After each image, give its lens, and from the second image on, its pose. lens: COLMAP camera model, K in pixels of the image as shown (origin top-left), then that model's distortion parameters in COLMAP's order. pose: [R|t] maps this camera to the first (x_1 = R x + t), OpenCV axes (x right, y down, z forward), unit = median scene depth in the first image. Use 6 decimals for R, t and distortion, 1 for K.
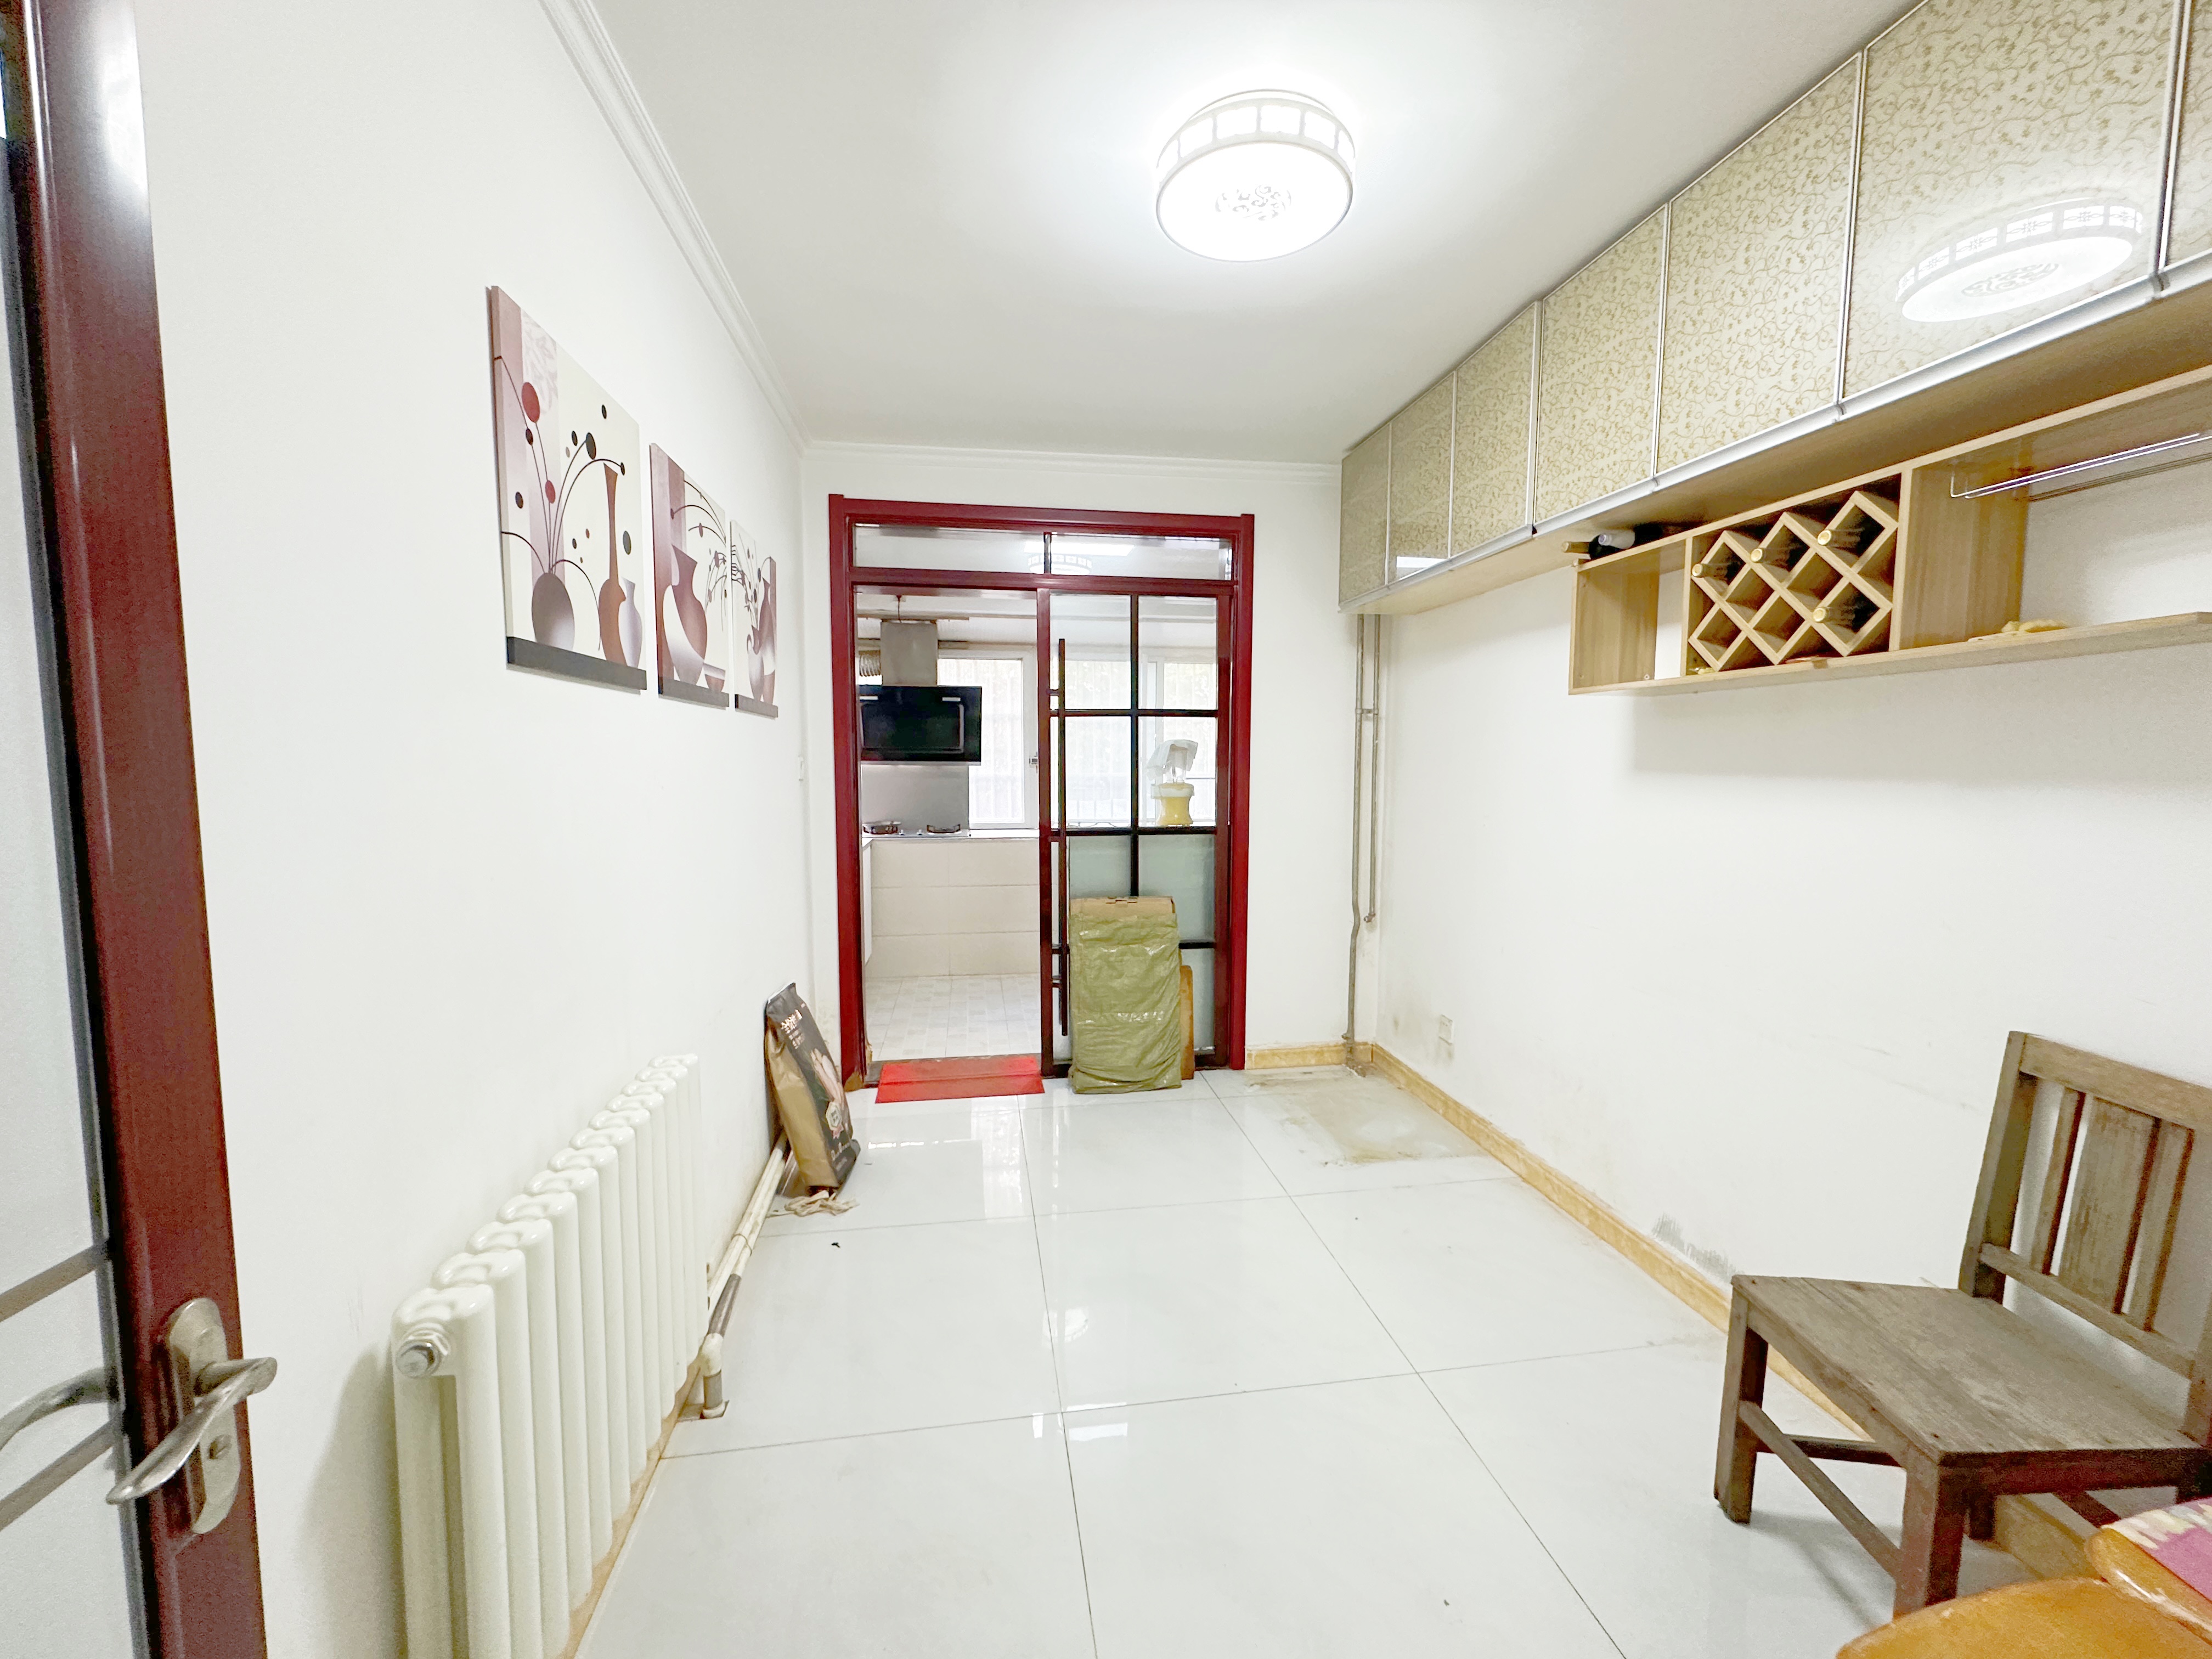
lens RADIAL K [[886.3, 0, 1104.7], [0, 886.3, 835.7], [0, 0, 1]] dist [0.000324, 0.000039]
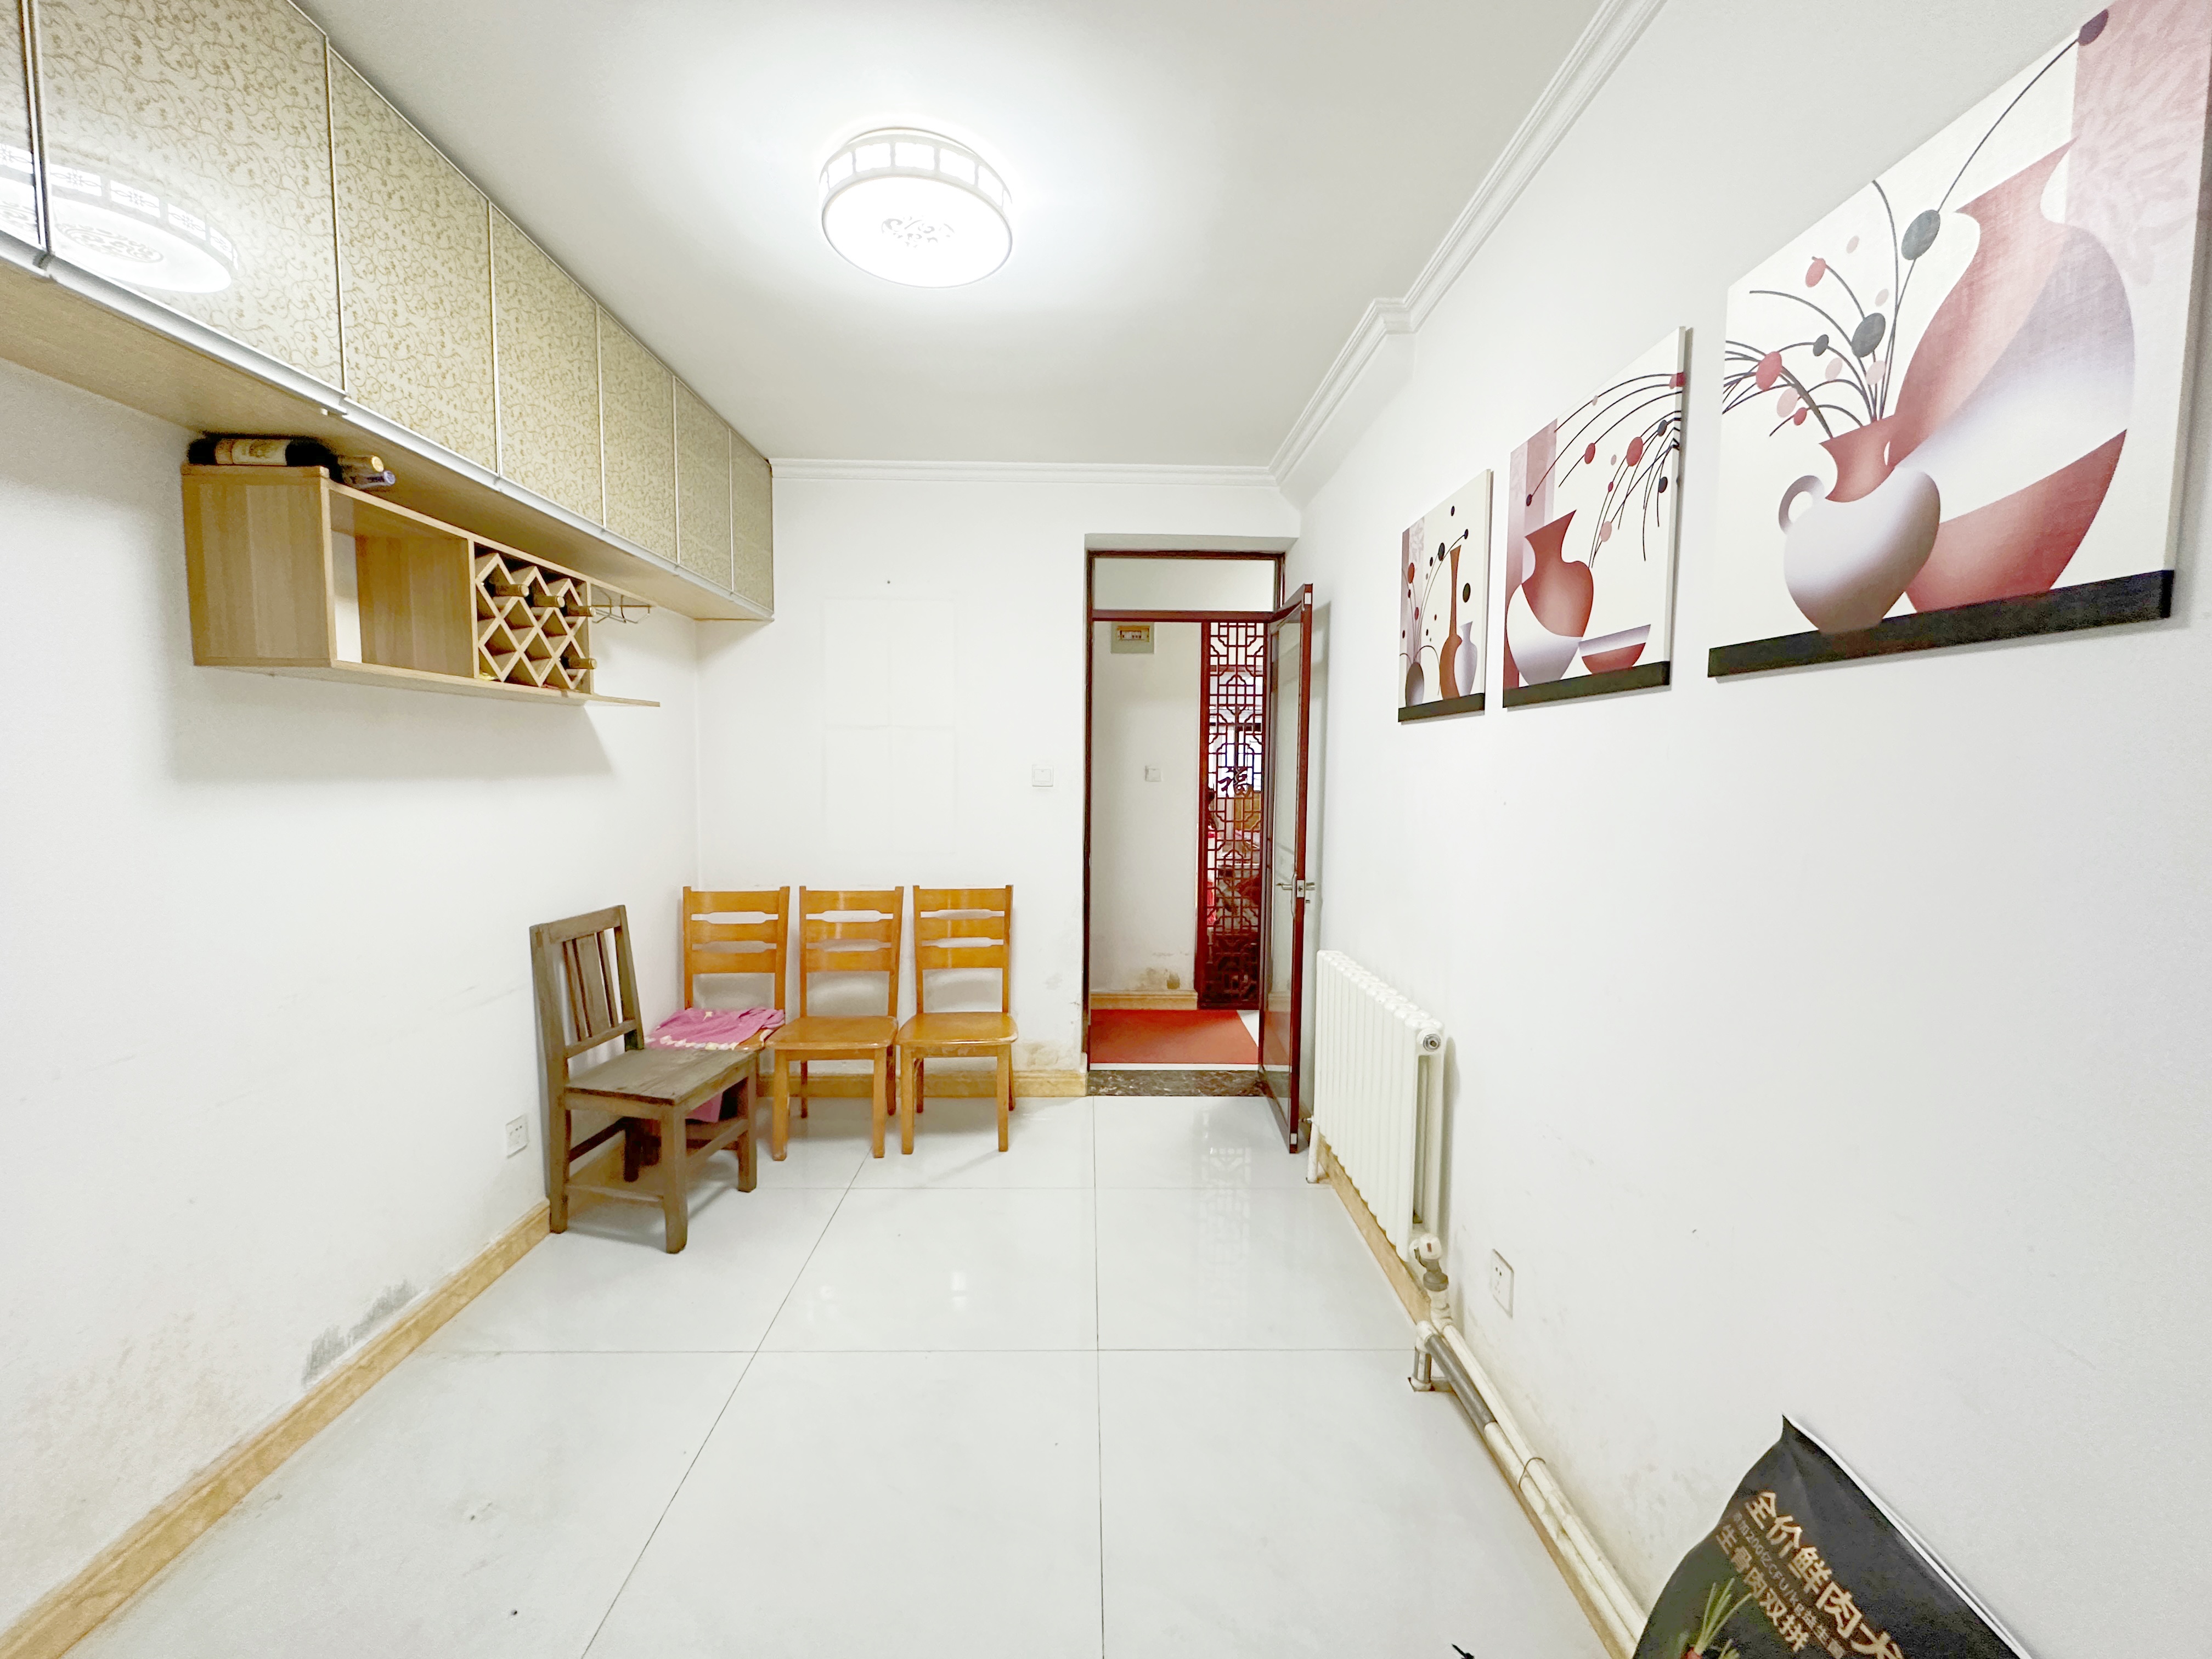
lens RADIAL K [[886.3, 0, 1107.1], [0, 886.3, 829.7], [0, 0, 1]] dist [0.000324, 0.000039]
pose [[-0.992316, -0.020785, 0.121975, -0.178956], [-0.001156, 0.987304, 0.158836, -0.174356], [-0.123727, 0.157475, -0.979741, 1.950119]]
